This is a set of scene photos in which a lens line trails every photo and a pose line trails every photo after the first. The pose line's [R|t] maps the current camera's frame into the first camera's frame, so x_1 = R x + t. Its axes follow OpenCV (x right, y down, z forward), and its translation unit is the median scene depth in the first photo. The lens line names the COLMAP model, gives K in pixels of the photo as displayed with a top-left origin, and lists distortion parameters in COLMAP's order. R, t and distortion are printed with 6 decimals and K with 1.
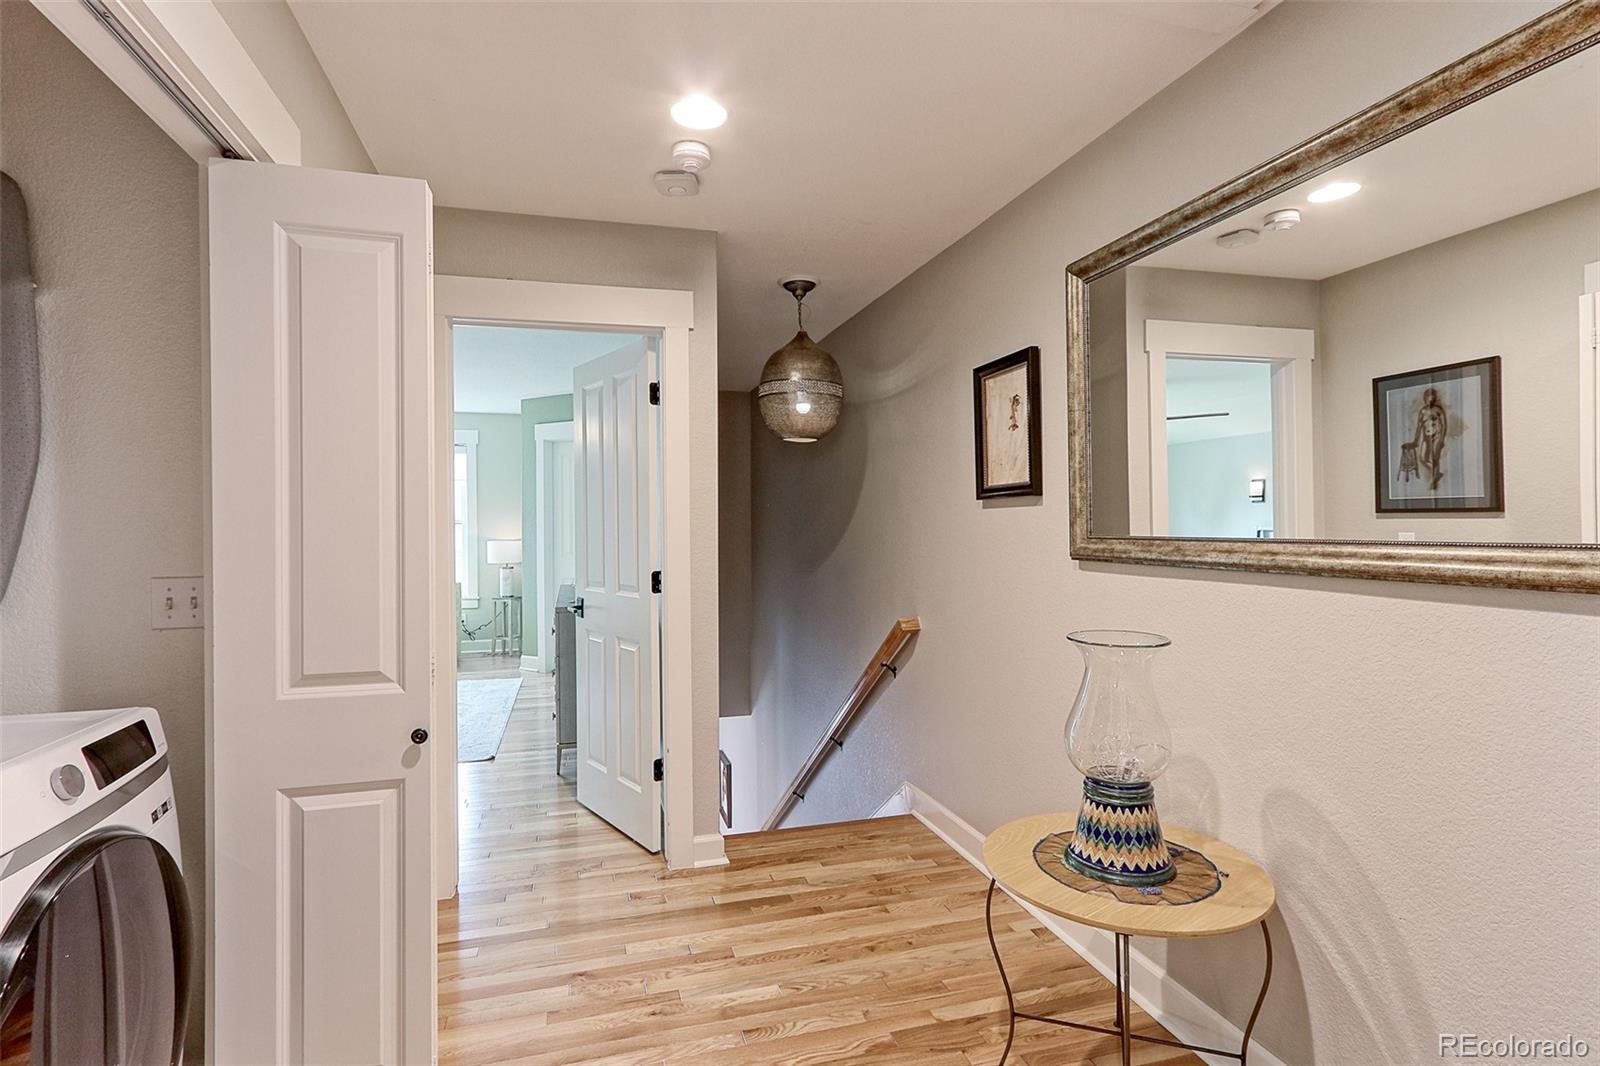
lens RADIAL K [[774.3, 0, 799.8], [0, 774.3, 522.4], [0, 0, 1]] dist [0.002166, 0.002762]
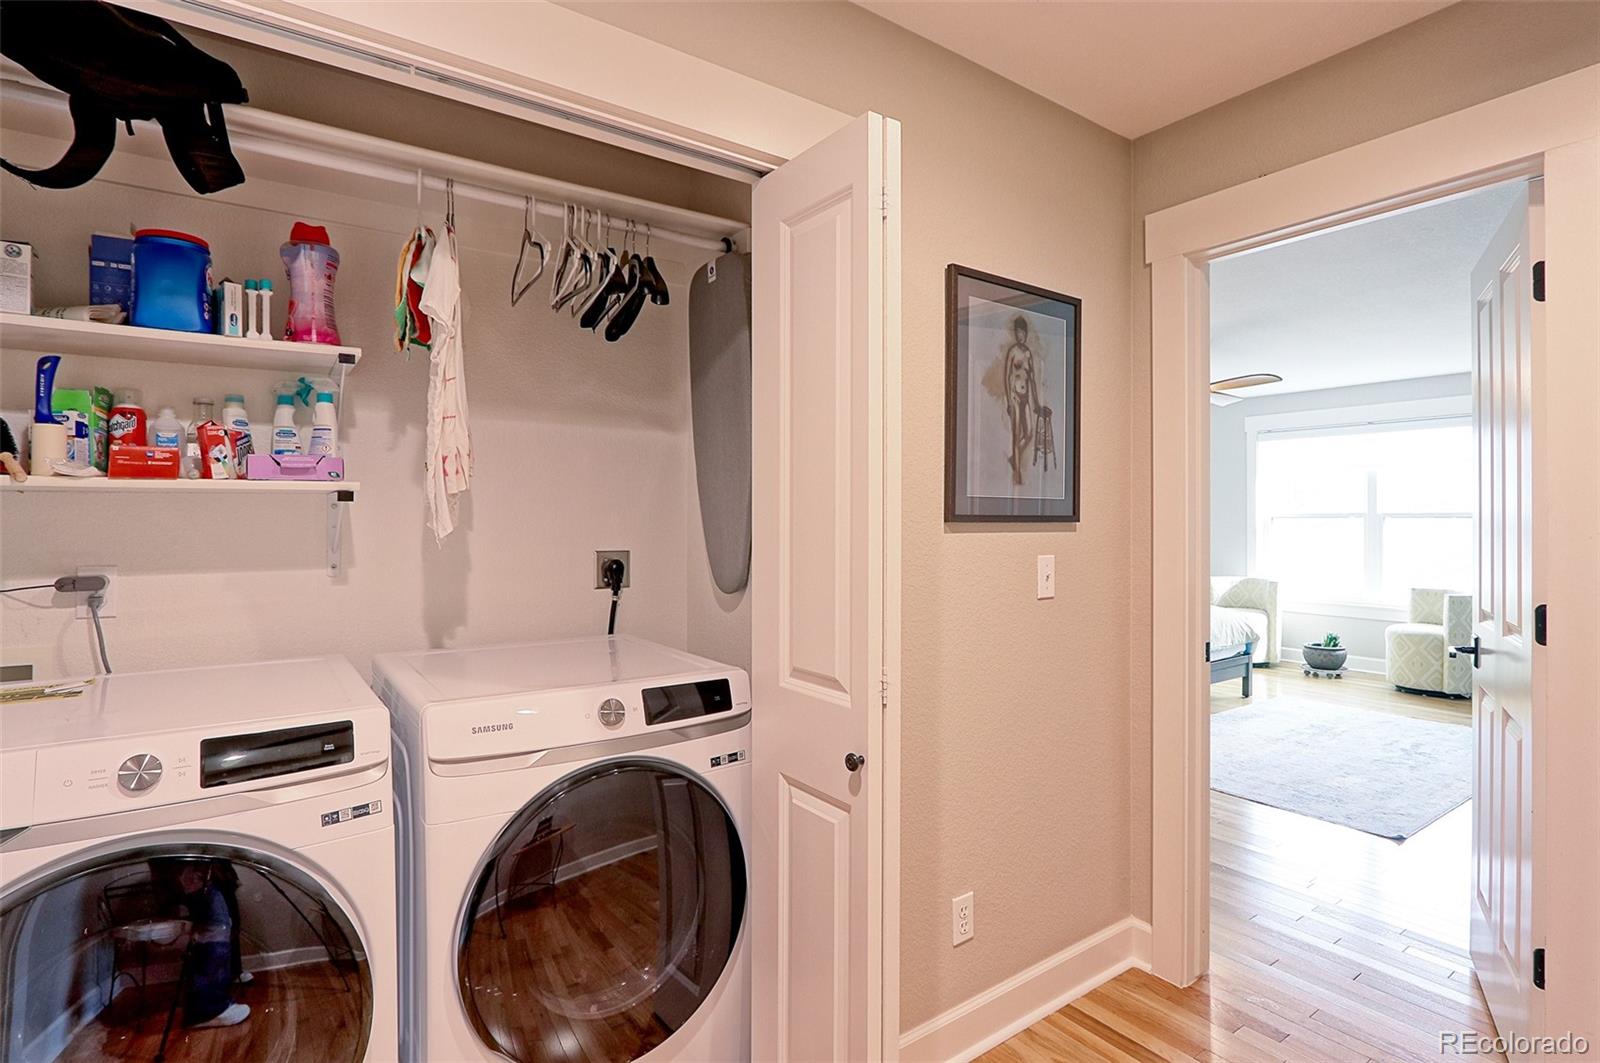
lens RADIAL K [[774.3, 0, 797.4], [0, 774.3, 530.4], [0, 0, 1]] dist [0.002166, 0.002762]
pose [[0.348922, 0.019633, -0.936946, 0.295928], [-0.002411, 0.999796, 0.020052, 0.000539], [0.937148, -0.004738, 0.348899, 0.656000]]
